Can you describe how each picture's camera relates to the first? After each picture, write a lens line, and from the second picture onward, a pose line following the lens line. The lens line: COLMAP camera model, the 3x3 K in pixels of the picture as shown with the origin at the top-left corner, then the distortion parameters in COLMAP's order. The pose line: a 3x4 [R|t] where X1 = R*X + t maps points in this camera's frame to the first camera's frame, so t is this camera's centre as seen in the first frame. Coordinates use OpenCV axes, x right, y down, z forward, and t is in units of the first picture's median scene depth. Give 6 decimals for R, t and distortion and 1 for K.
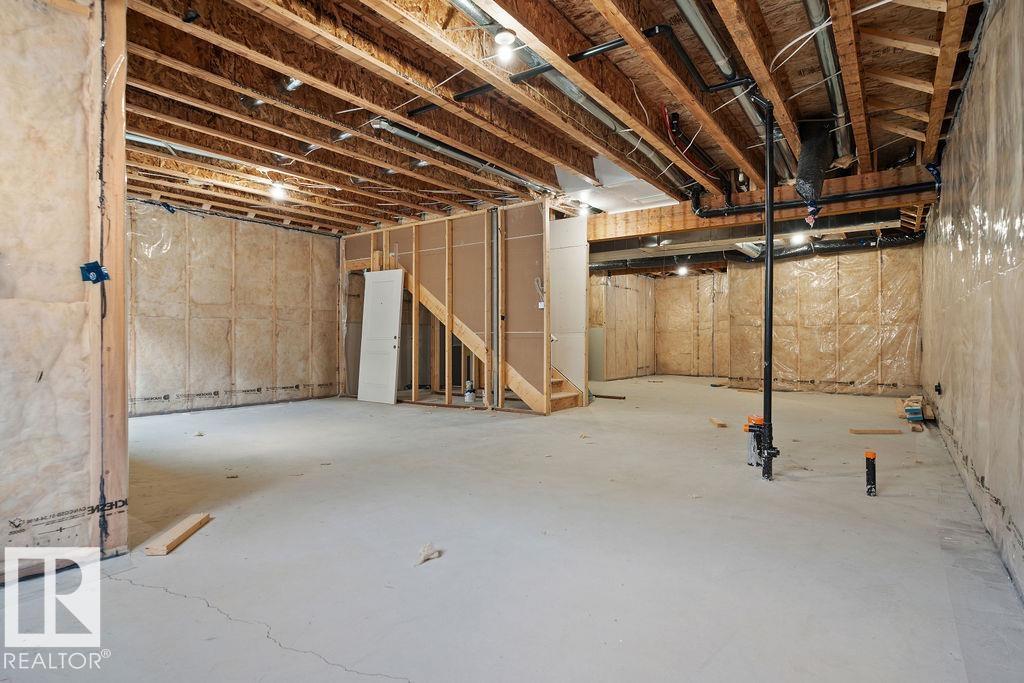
lens RADIAL K [[523.5, 0, 506.1], [0, 523.5, 340.2], [0, 0, 1]] dist [-0.003117, -0.000382]
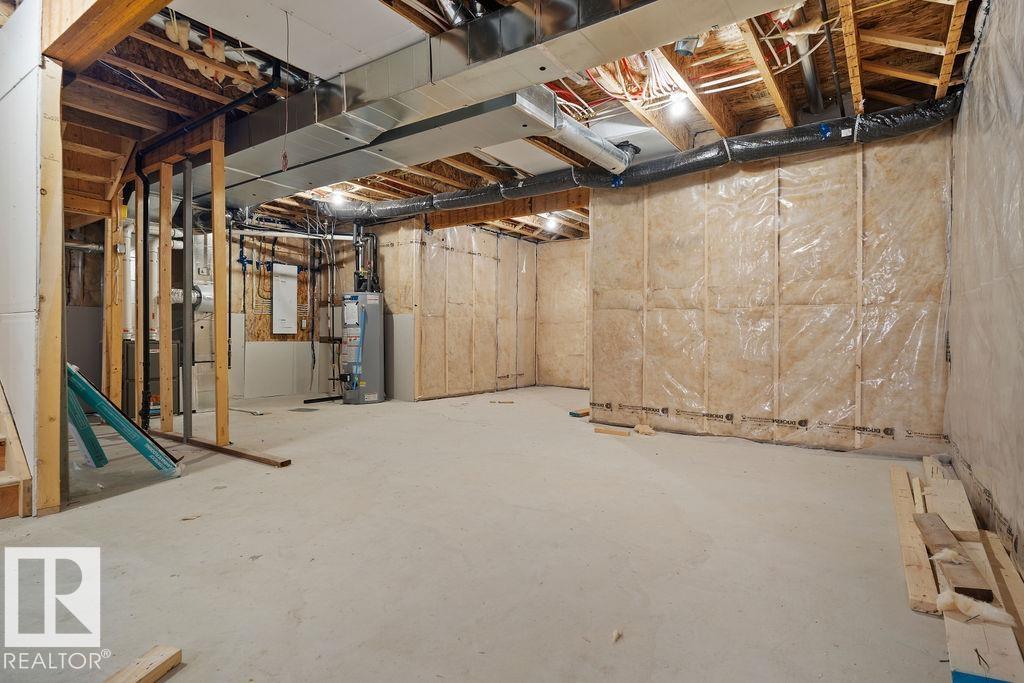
lens RADIAL K [[523.5, 0, 506.1], [0, 523.5, 340.2], [0, 0, 1]] dist [-0.003117, -0.000382]
pose [[0.999986, 0.003765, 0.003692, 0.374536], [-0.003810, 0.999918, 0.012220, -0.001759], [-0.003645, -0.012233, 0.999919, 0.501264]]
